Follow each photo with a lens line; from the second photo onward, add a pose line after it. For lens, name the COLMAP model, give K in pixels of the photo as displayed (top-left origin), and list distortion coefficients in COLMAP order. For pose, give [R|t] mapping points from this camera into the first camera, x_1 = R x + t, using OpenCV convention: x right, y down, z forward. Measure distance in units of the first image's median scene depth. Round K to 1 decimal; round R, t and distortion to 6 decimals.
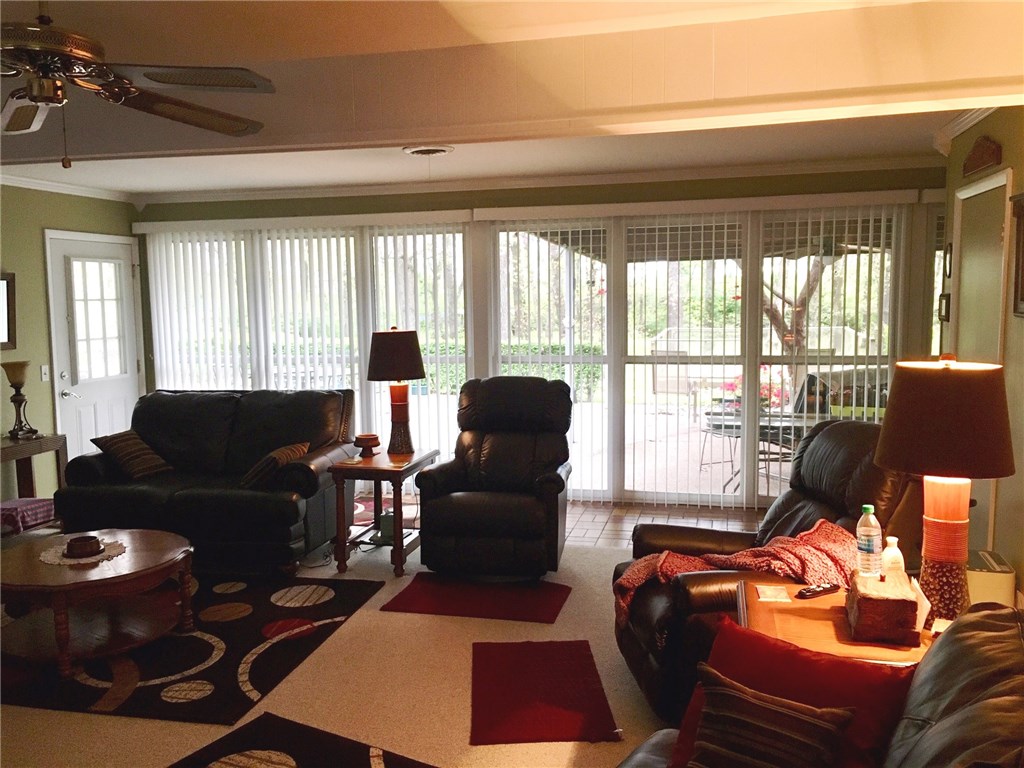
lens RADIAL K [[872.2, 0, 512.0], [0, 872.2, 384.0], [0, 0, 1]] dist [0.047822, 0.000722]
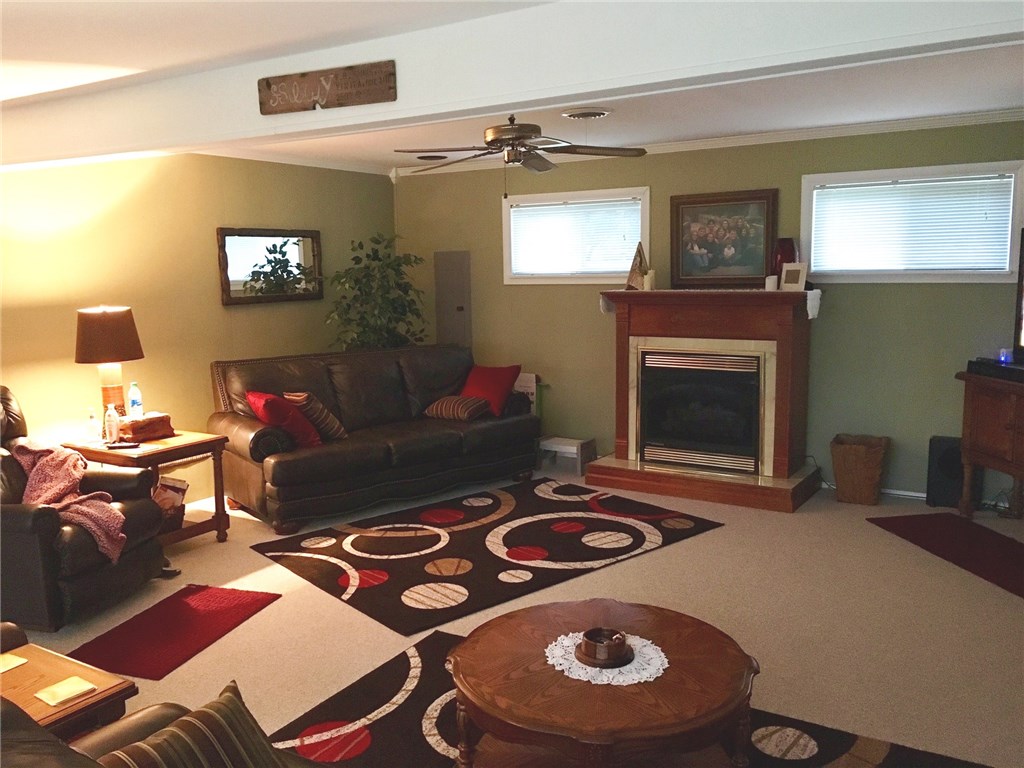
lens RADIAL K [[872.2, 0, 512.0], [0, 872.2, 384.0], [0, 0, 1]] dist [0.047822, 0.000722]
pose [[-0.947688, -0.012711, 0.318945, -0.719315], [0.062965, 0.972129, 0.225831, -0.178967], [-0.312926, 0.234100, -0.920475, 1.809521]]
